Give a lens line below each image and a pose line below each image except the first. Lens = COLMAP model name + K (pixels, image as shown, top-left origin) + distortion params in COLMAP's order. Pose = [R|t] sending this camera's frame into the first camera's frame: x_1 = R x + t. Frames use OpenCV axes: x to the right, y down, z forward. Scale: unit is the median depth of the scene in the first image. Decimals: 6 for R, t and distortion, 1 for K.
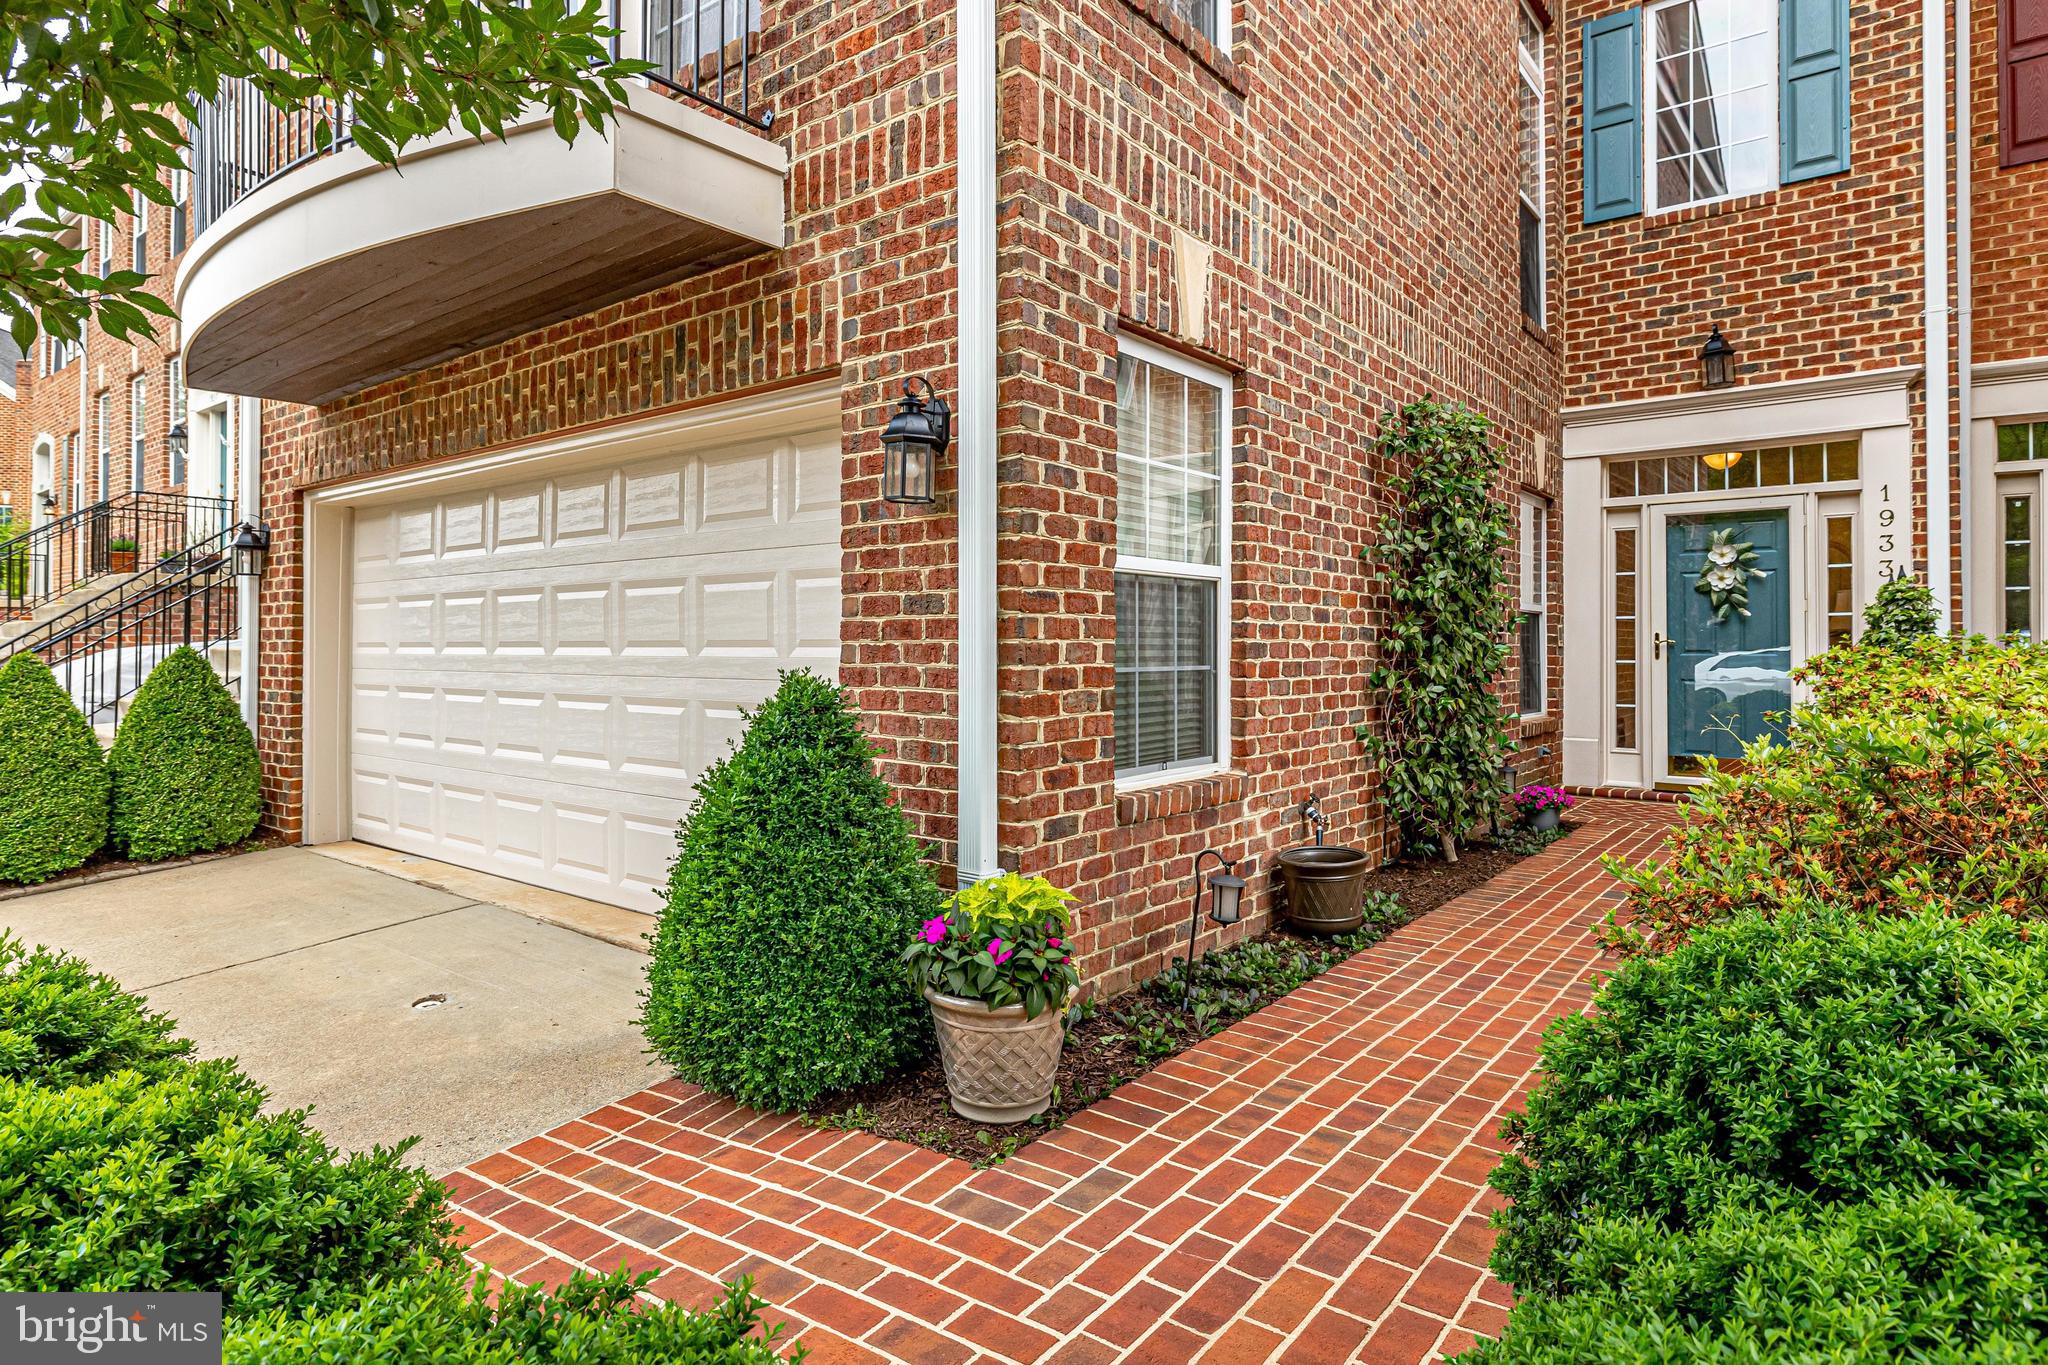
lens RADIAL K [[1127.2, 0, 1025.5], [0, 1127.2, 635.4], [0, 0, 1]] dist [-0.004232, -0.000671]
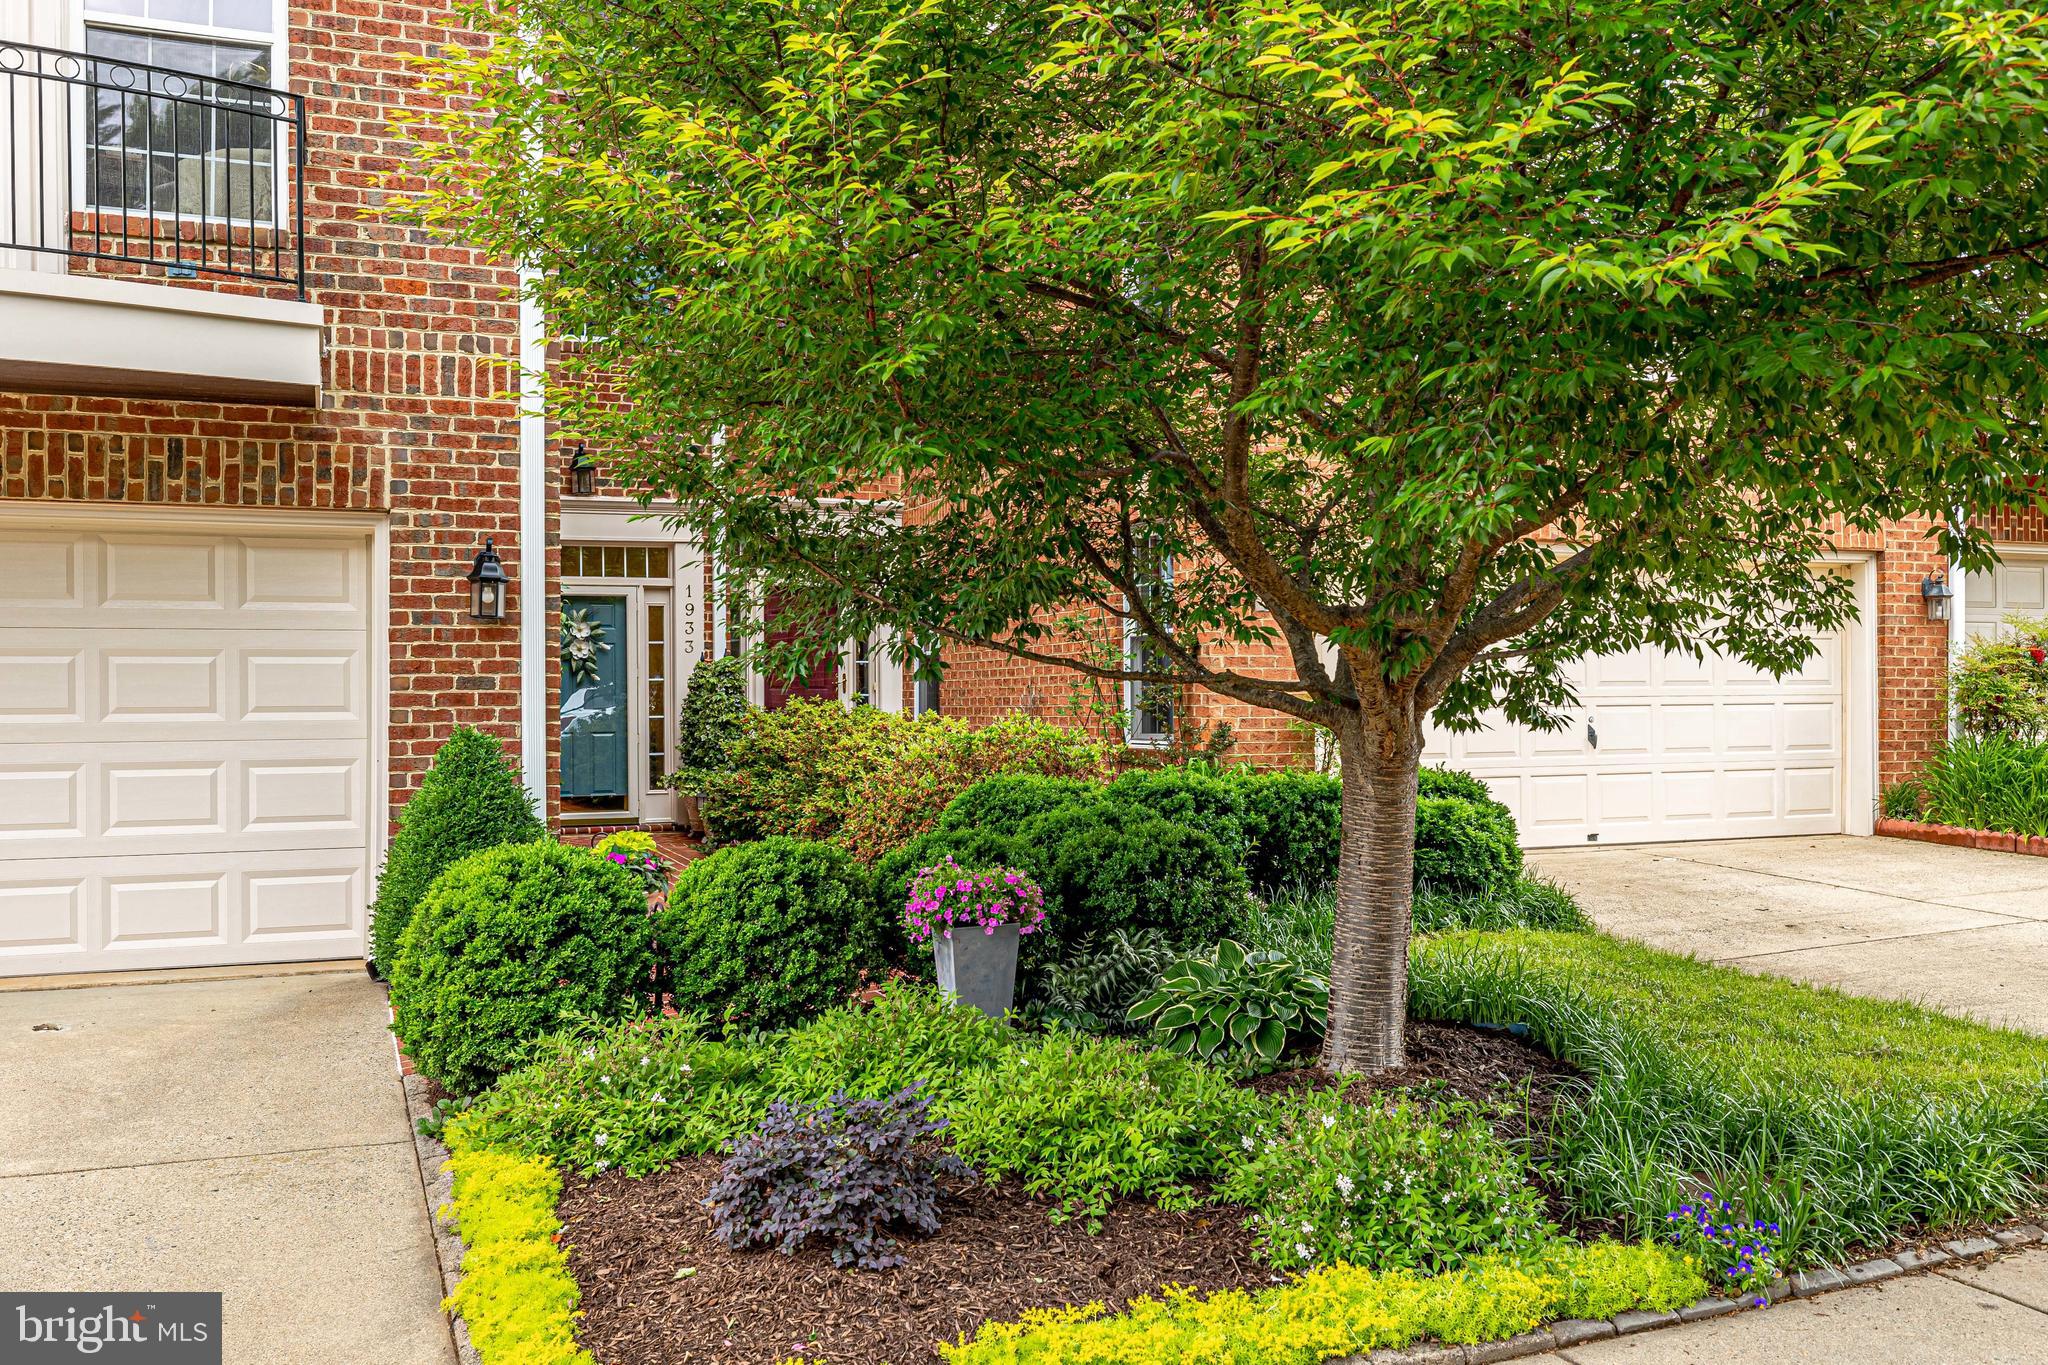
lens RADIAL K [[1766.5, 0, 1024.0], [0, 1766.5, 682.5], [0, 0, 1]] dist [-0.000012, 0.000110]
pose [[0.495168, 0.003704, 0.868789, -1.629852], [-0.003189, 0.999992, -0.002446, -0.022668], [-0.868791, -0.001559, 0.495176, -0.749482]]
